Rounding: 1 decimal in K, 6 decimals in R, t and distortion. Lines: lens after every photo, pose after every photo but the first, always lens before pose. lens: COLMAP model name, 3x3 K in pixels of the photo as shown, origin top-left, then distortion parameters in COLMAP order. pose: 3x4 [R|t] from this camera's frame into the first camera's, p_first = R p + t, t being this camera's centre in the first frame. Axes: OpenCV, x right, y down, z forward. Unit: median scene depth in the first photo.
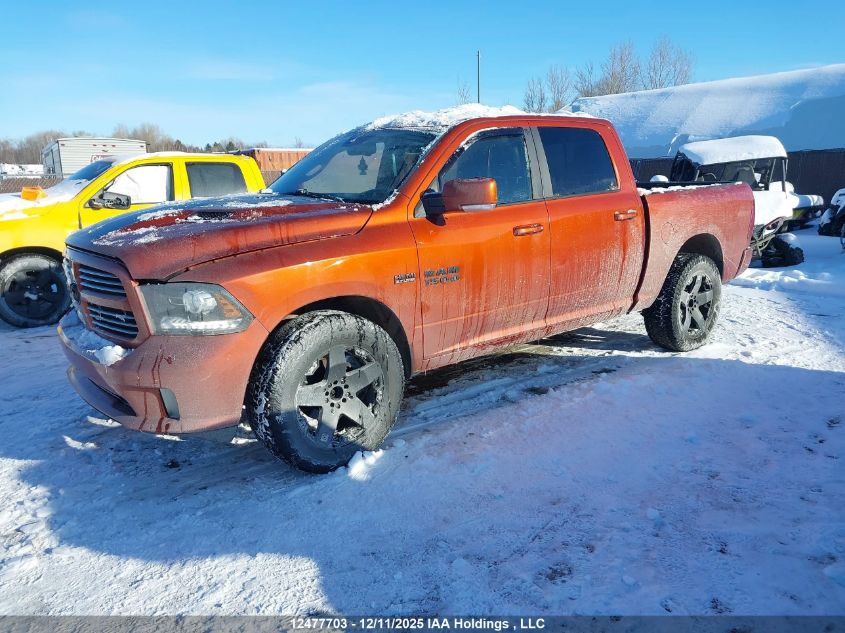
lens RADIAL K [[654.0, 0, 429.2], [0, 654.0, 310.4], [0, 0, 1]] dist [0.049155, -0.069232]
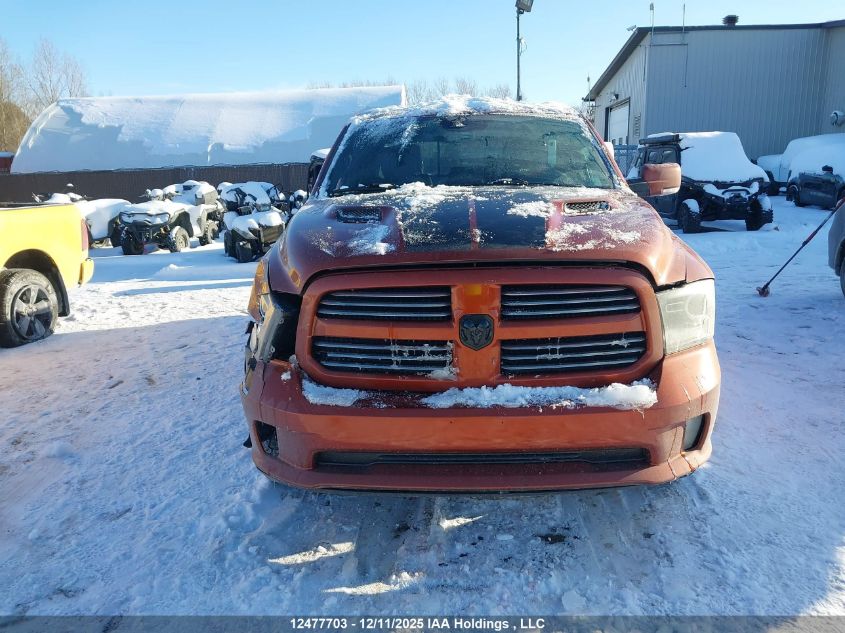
lens RADIAL K [[648.2, 0, 430.7], [0, 648.2, 315.6], [0, 0, 1]] dist [0.042935, -0.040200]
pose [[0.668405, -0.157138, 0.727009, -0.640199], [0.164103, 0.984498, 0.061918, -0.055876], [-0.725469, 0.077919, 0.683830, 0.374431]]
